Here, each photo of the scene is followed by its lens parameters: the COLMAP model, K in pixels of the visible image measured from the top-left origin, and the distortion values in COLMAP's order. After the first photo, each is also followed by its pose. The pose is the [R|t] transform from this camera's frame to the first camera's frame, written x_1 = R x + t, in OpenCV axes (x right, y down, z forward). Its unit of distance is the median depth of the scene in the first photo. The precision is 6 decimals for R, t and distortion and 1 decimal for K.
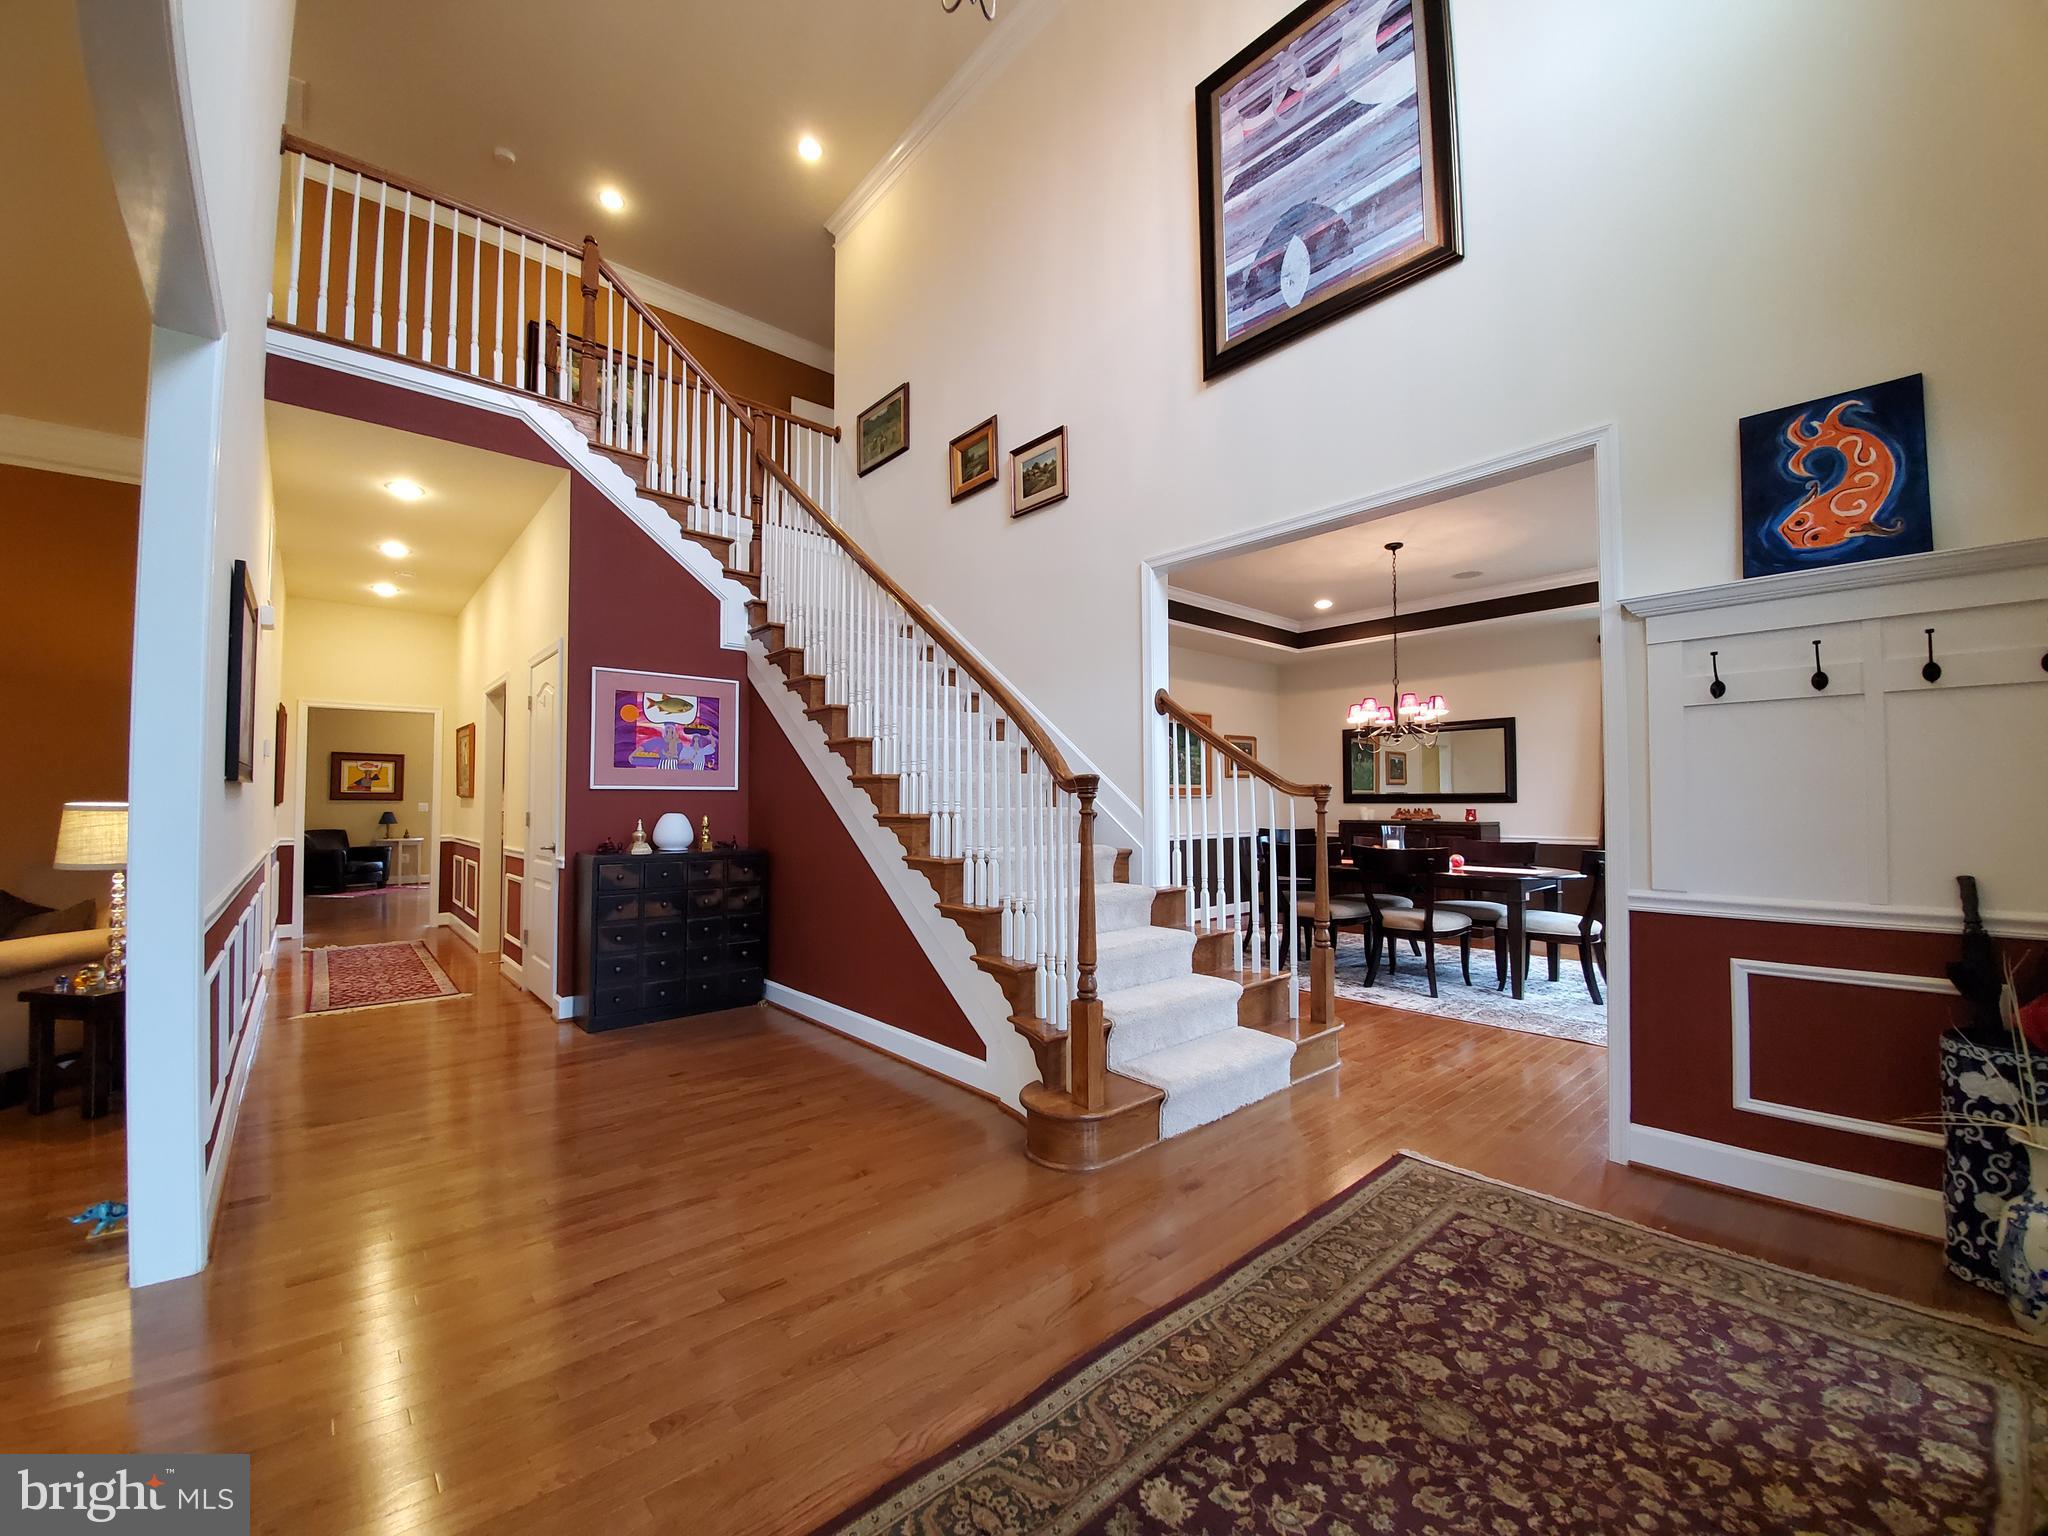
lens RADIAL K [[808.5, 0, 1026.2], [0, 808.5, 779.9], [0, 0, 1]] dist [0.016259, -0.018950]
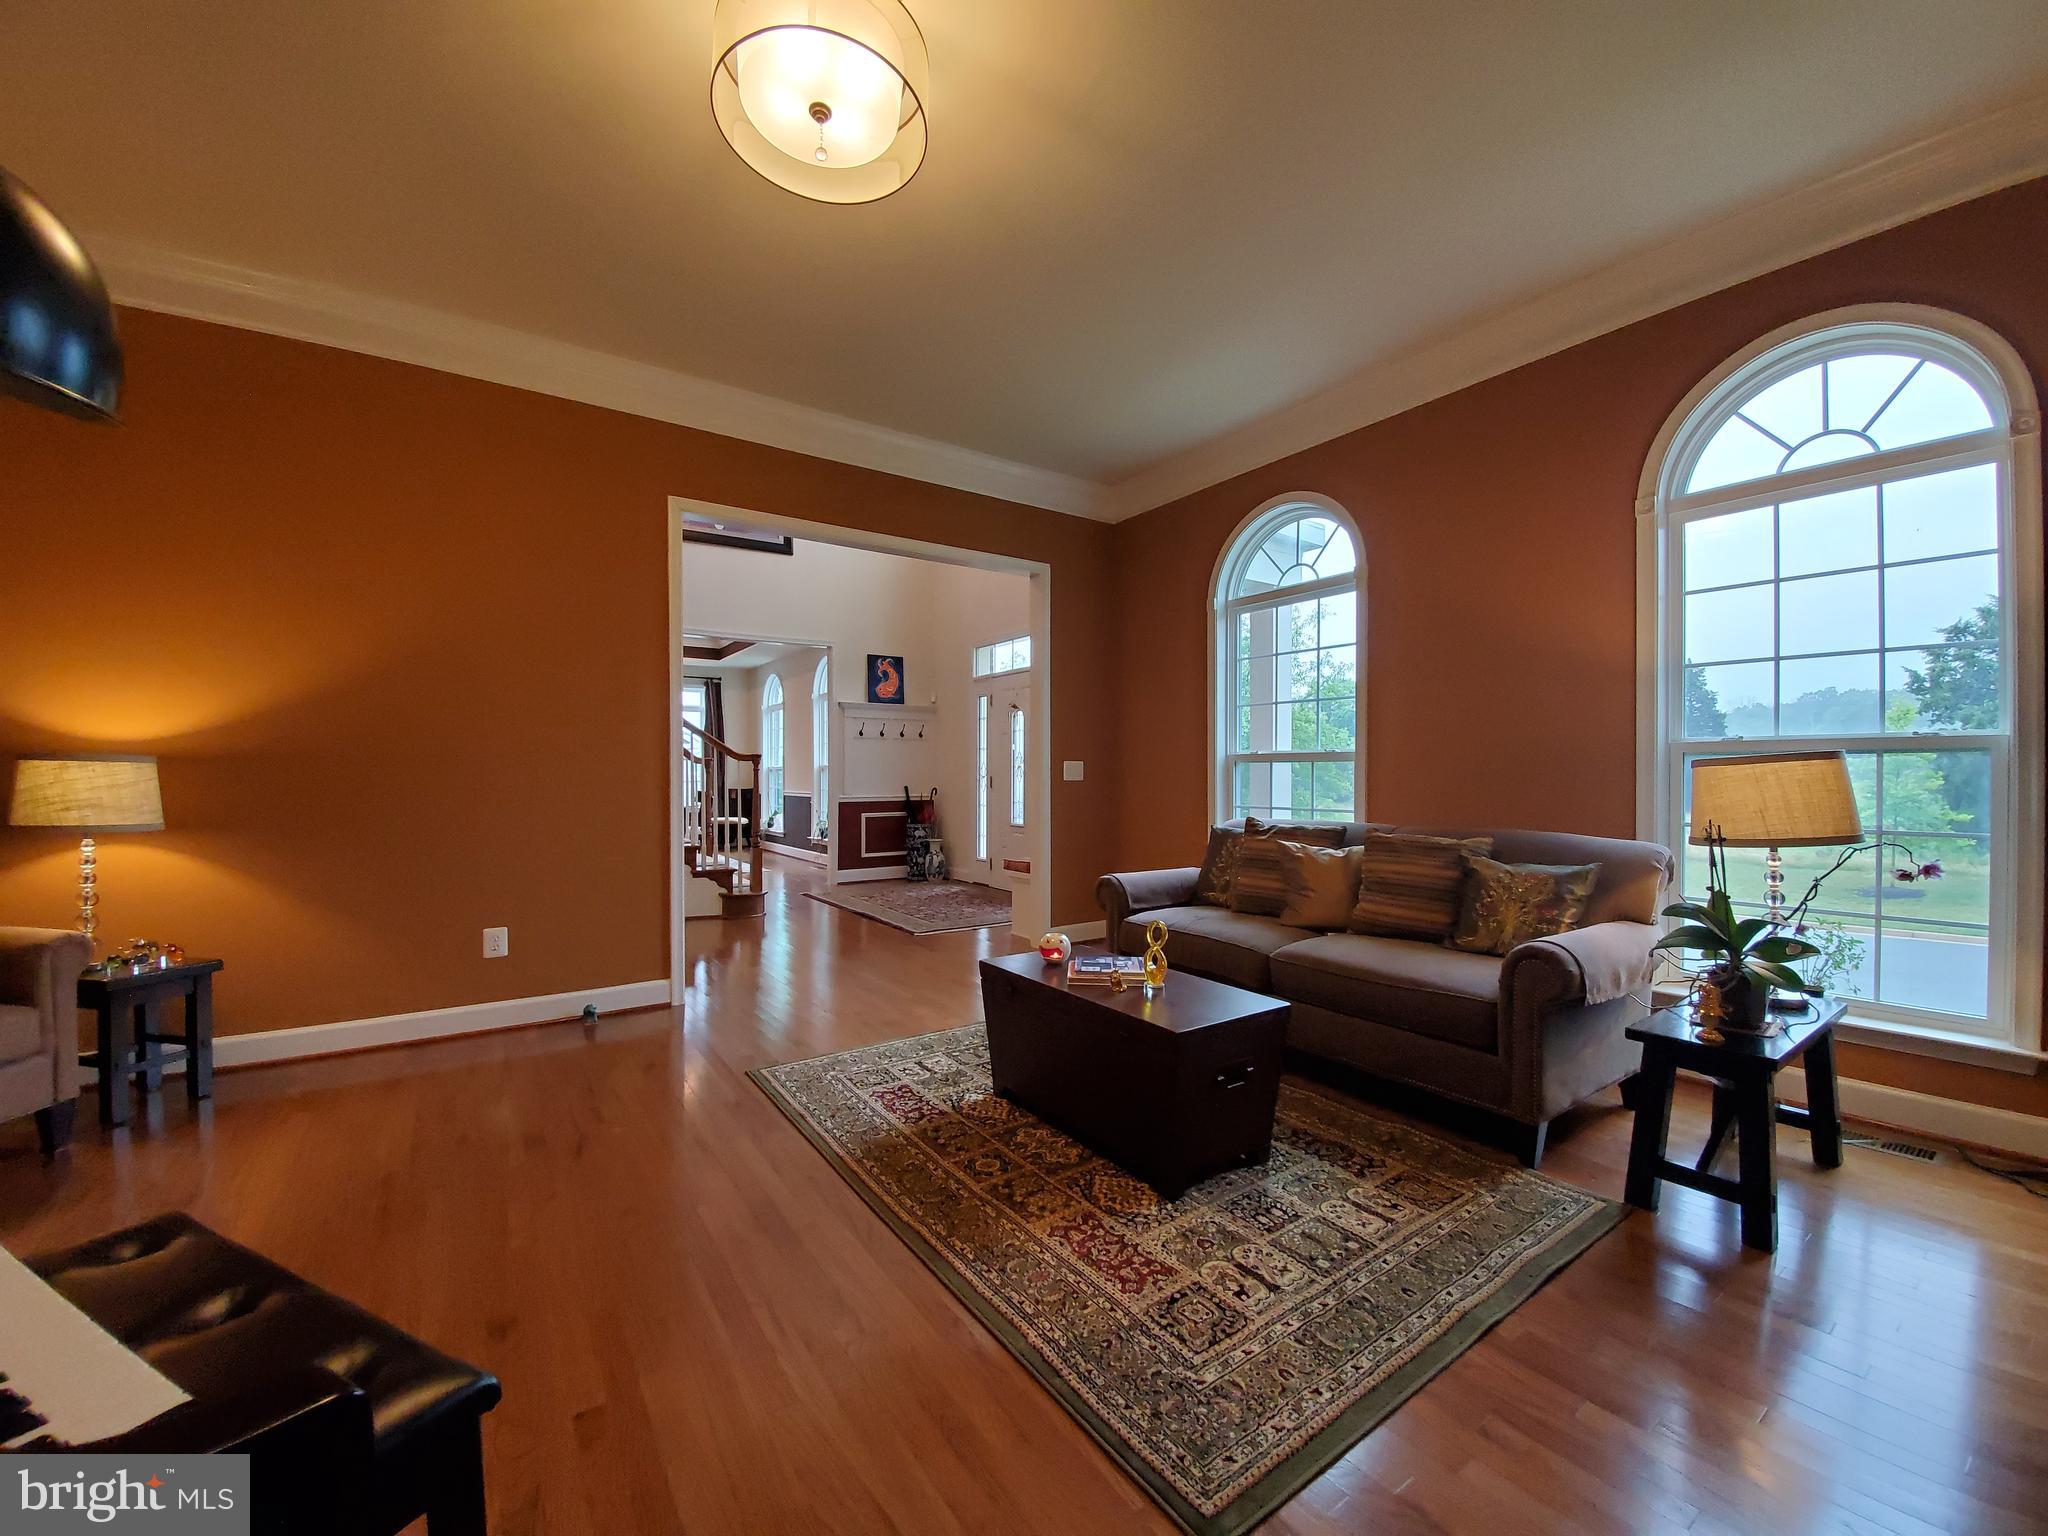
lens RADIAL K [[808.5, 0, 1026.2], [0, 808.5, 779.9], [0, 0, 1]] dist [0.016259, -0.018950]
pose [[0.113576, -0.005827, 0.993512, -1.563022], [-0.030207, 0.999500, 0.009315, 0.018579], [-0.993070, -0.031069, 0.113343, -0.038783]]
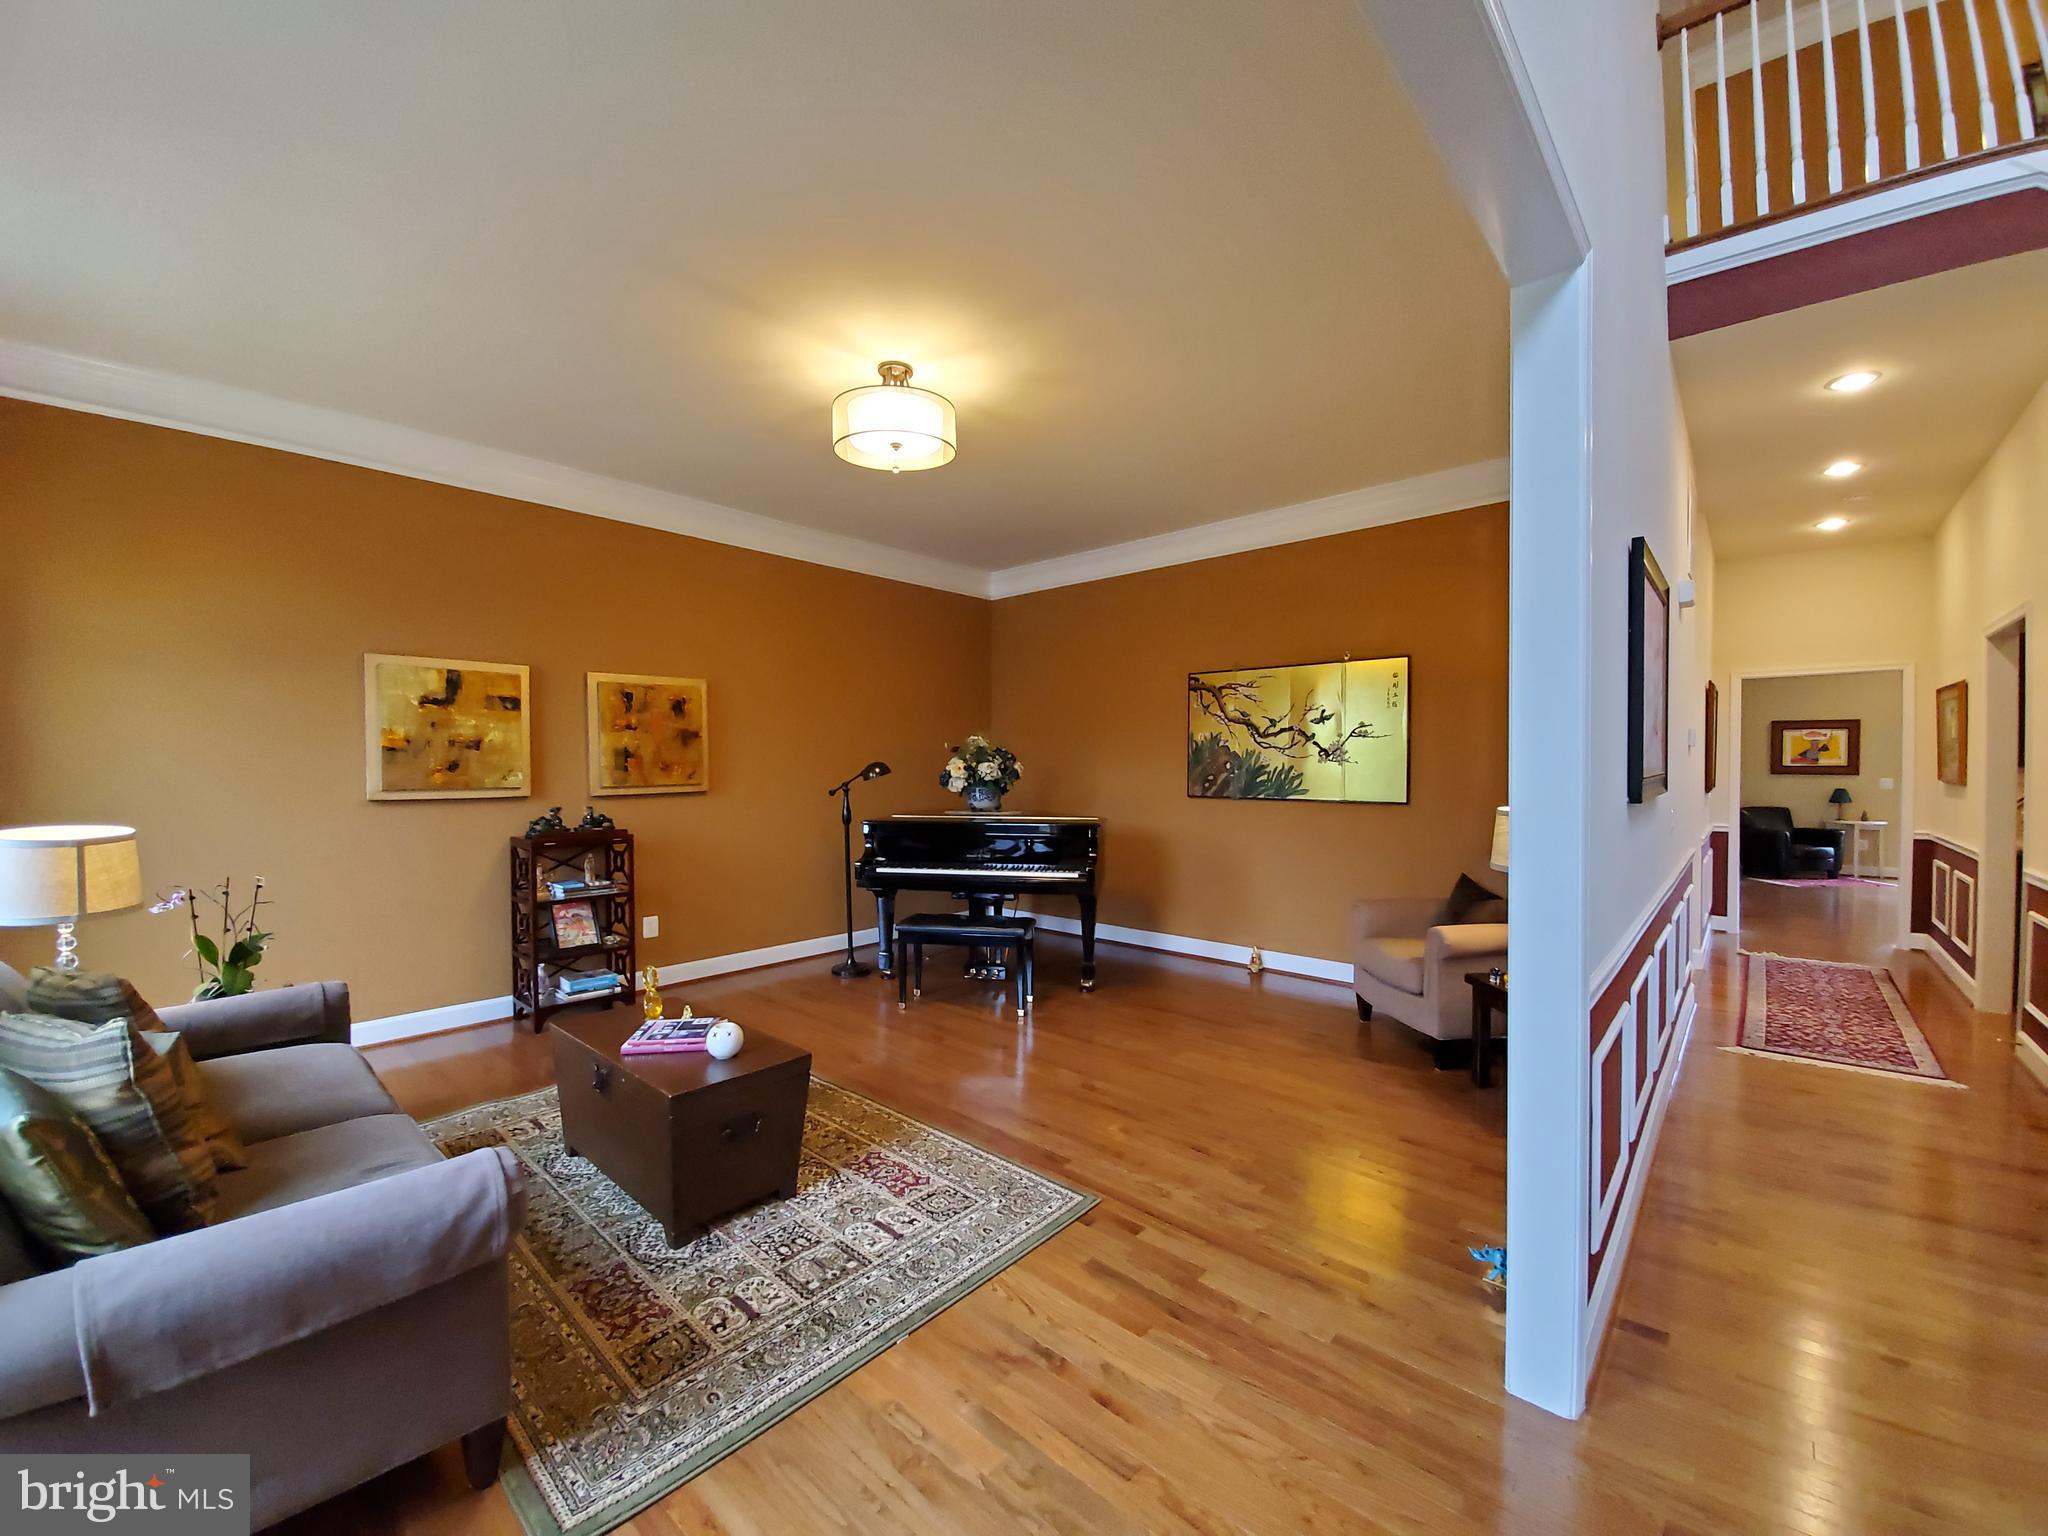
lens RADIAL K [[810.2, 0, 1022.0], [0, 810.2, 777.8], [0, 0, 1]] dist [0.012326, -0.017912]
pose [[0.110812, 0.016926, -0.993697, -0.149236], [0.030425, 0.999329, 0.020415, -0.043765], [0.993376, -0.032496, 0.110222, 0.188933]]
